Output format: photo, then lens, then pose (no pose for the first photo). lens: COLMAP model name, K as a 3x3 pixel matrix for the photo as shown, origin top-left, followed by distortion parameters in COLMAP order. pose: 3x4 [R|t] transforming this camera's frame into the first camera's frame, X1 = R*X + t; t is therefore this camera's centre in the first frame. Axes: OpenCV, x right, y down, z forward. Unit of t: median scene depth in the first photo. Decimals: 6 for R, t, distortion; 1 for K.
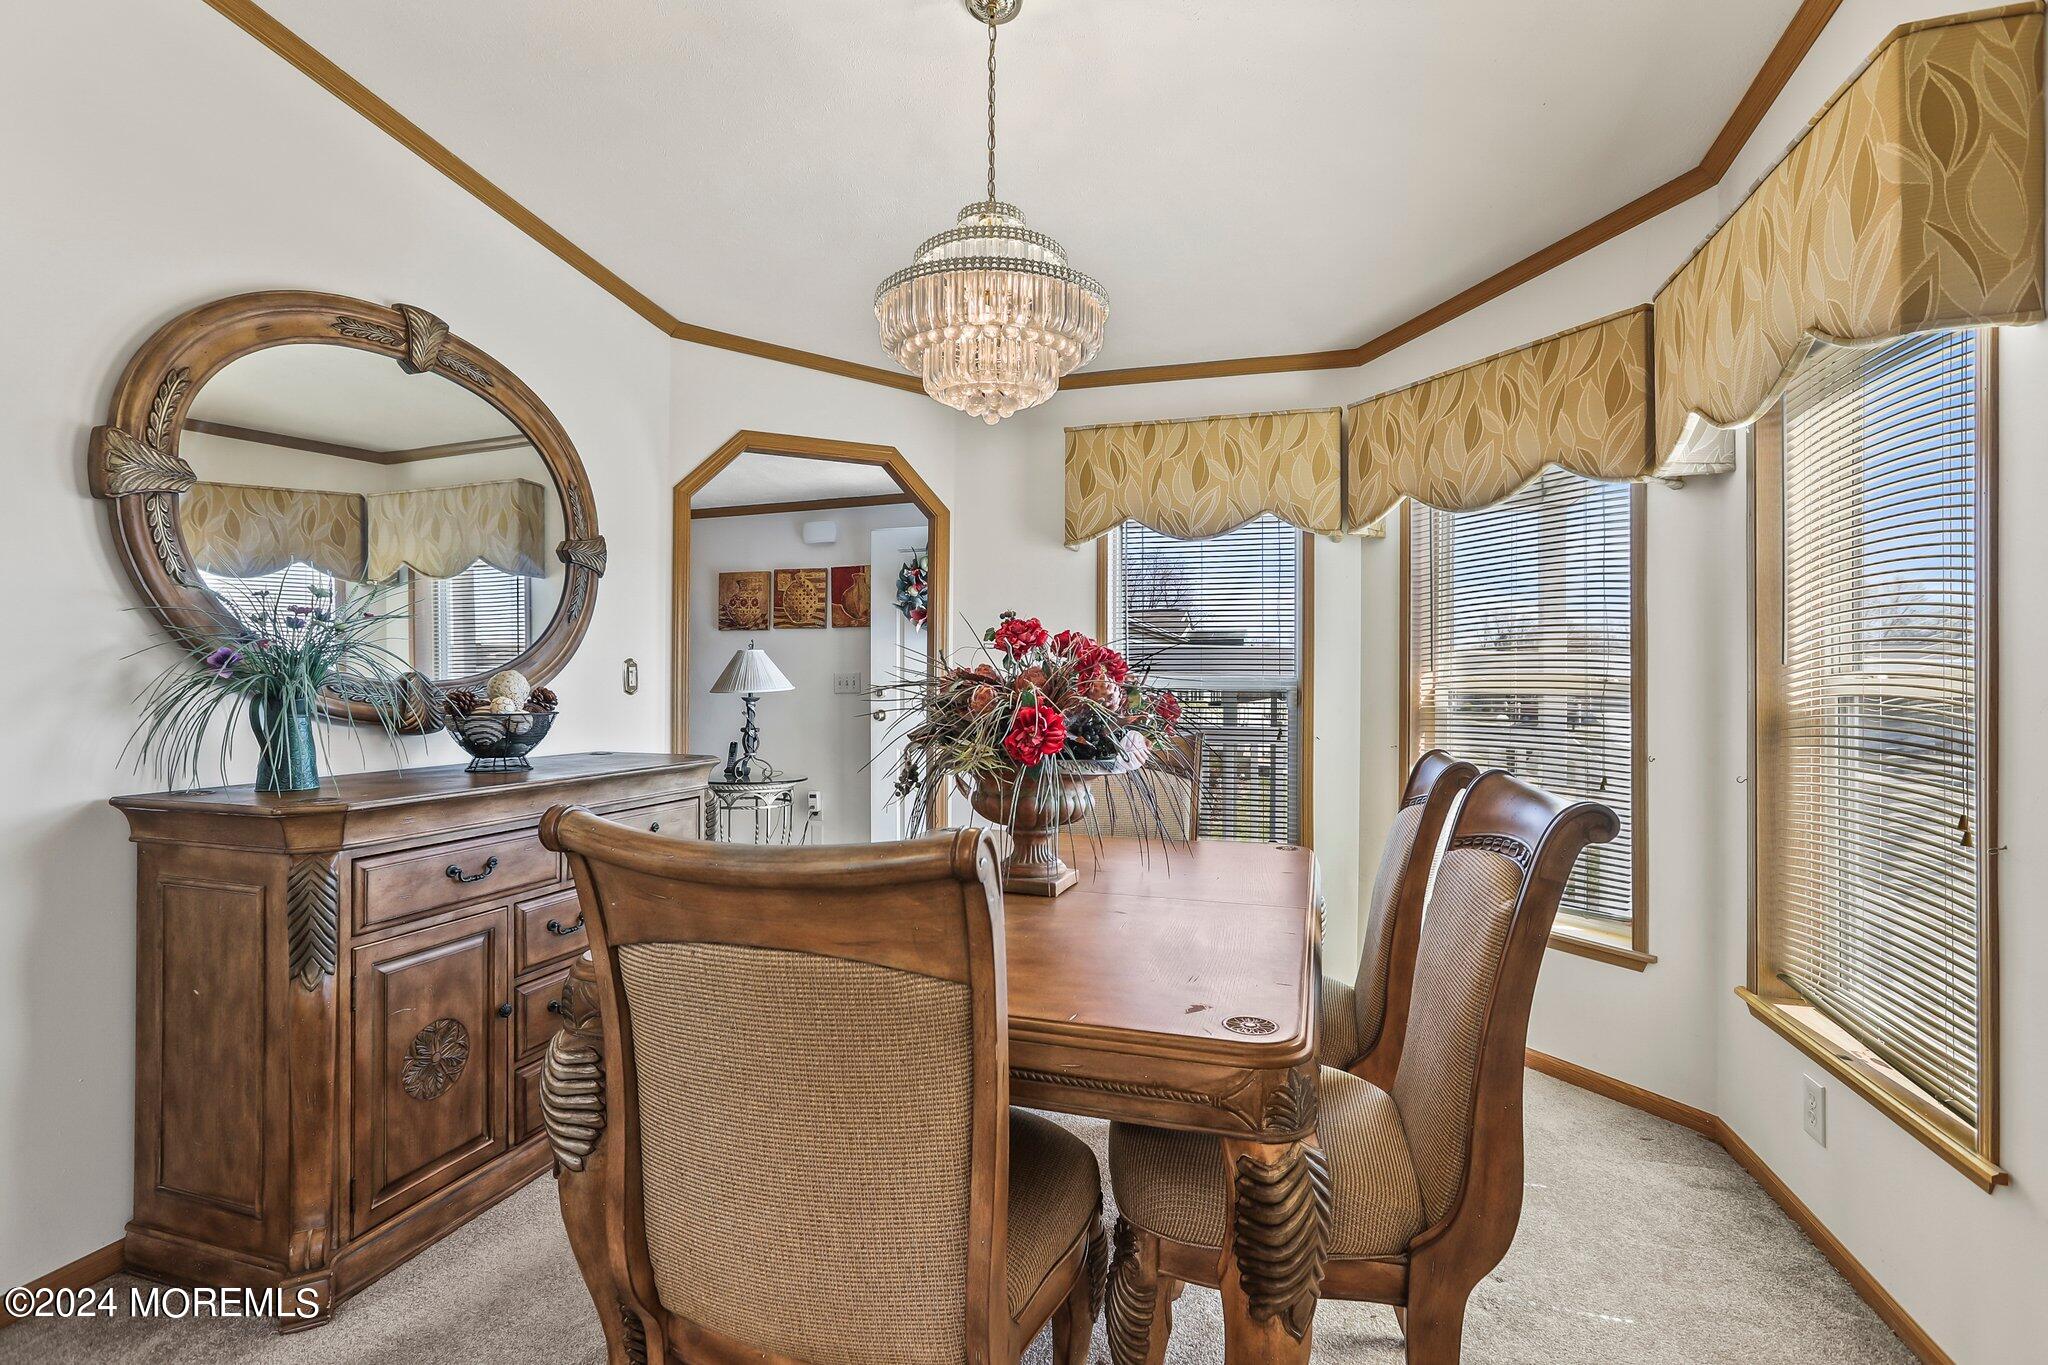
lens RADIAL K [[920.1, 0, 1028.7], [0, 920.1, 679.8], [0, 0, 1]] dist [-0.021979, 0.002684]
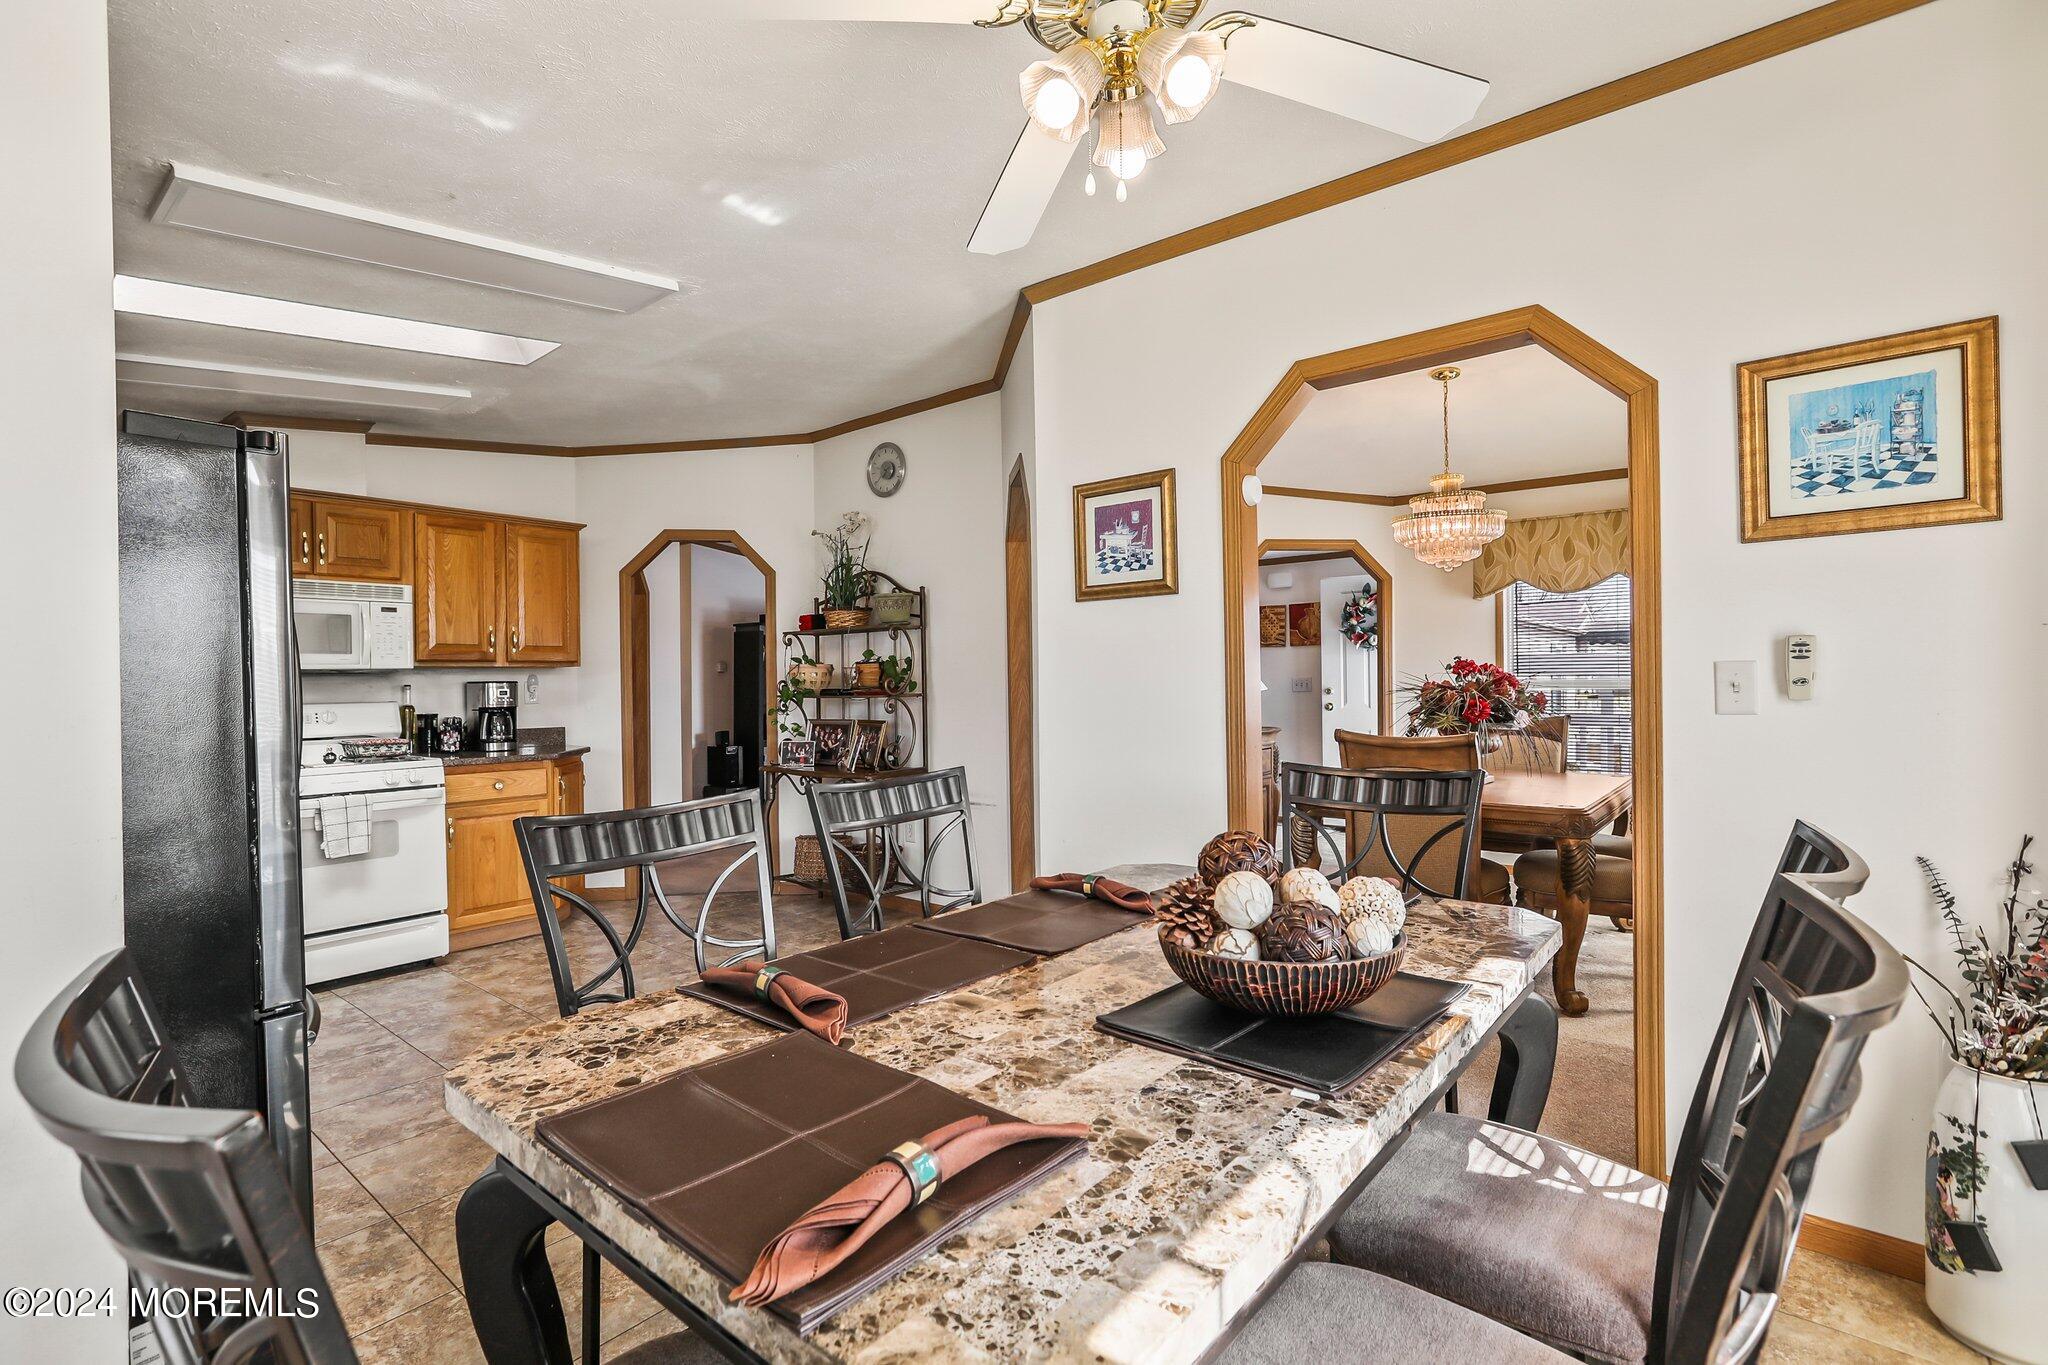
lens RADIAL K [[920.1, 0, 1027.9], [0, 920.1, 674.0], [0, 0, 1]] dist [-0.021979, 0.002684]
pose [[0.926327, -0.012935, -0.376499, -0.139815], [0.012623, 0.999915, -0.003294, -0.035049], [0.376510, -0.001701, 0.926411, -1.309547]]
